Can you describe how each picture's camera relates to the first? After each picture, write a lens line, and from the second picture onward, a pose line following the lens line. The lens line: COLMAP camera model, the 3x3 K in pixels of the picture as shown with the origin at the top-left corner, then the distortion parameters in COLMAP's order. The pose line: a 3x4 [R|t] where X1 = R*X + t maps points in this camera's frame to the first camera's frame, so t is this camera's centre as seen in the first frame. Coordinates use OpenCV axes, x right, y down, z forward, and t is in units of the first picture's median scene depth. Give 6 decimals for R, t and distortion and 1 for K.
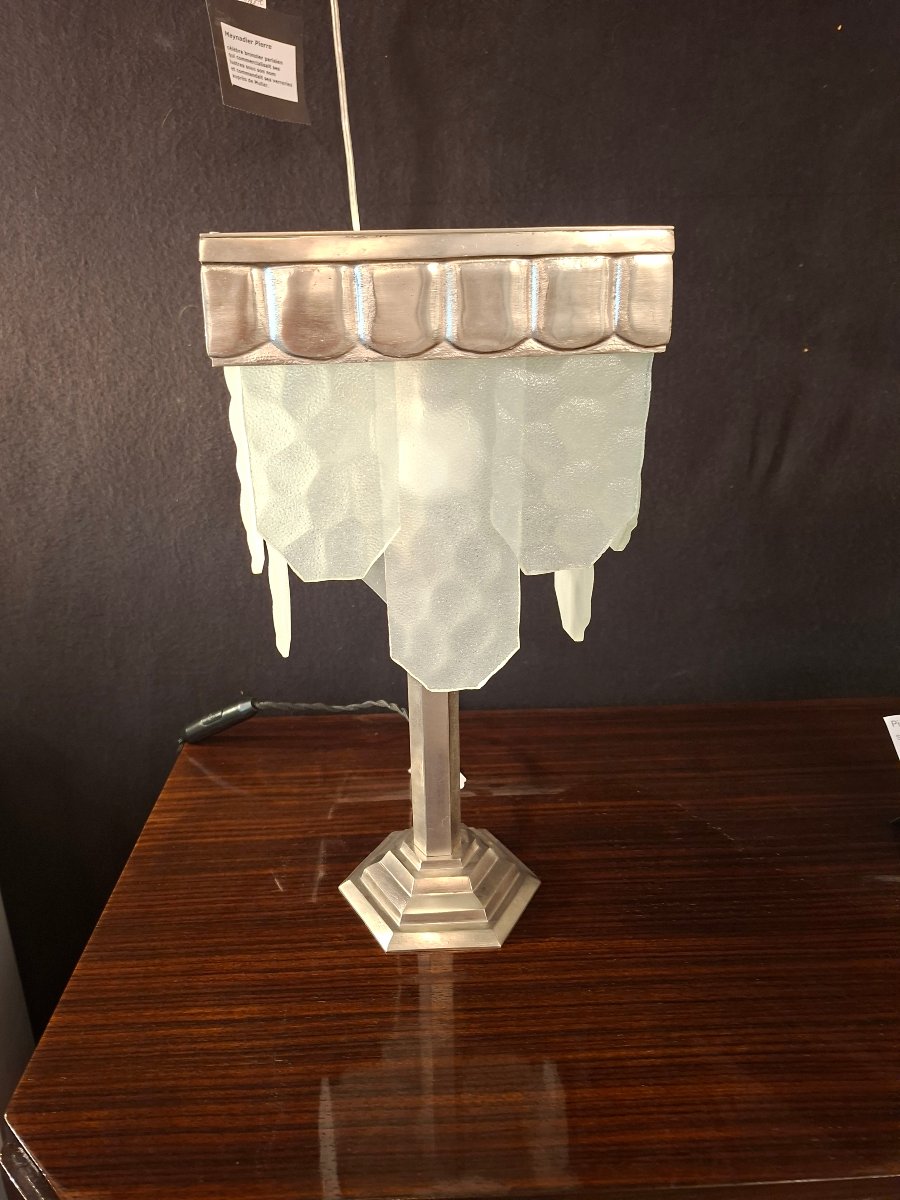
lens RADIAL K [[817.4, 0, 433.2], [0, 817.4, 585.9], [0, 0, 1]] dist [0.003307, -0.029514]
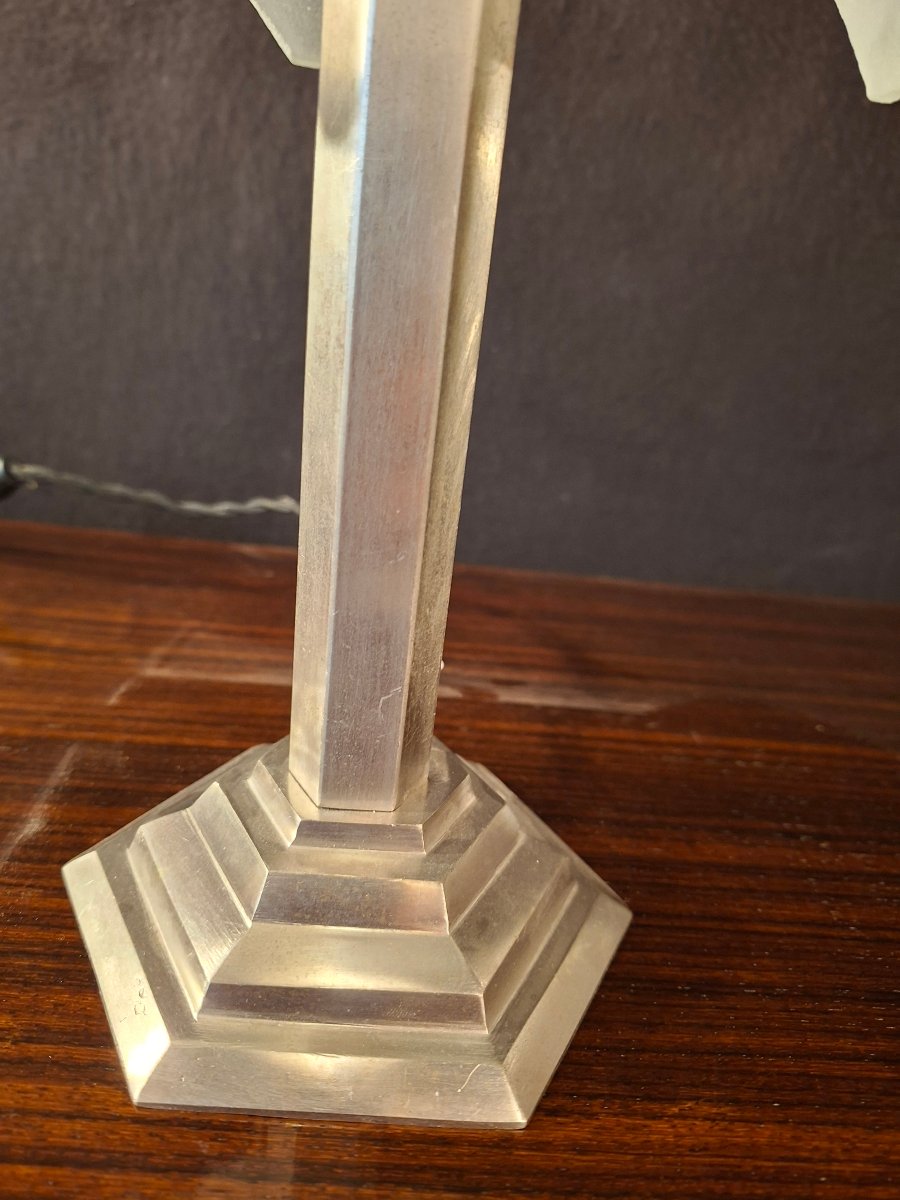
lens RADIAL K [[877.5, 0, 430.7], [0, 877.5, 601.8], [0, 0, 1]] dist [-0.000848, -0.051529]
pose [[0.991897, 0.119042, 0.044377, 0.008949], [-0.121355, 0.991156, 0.053696, 0.181631], [-0.037593, -0.058646, 0.997571, 0.527437]]
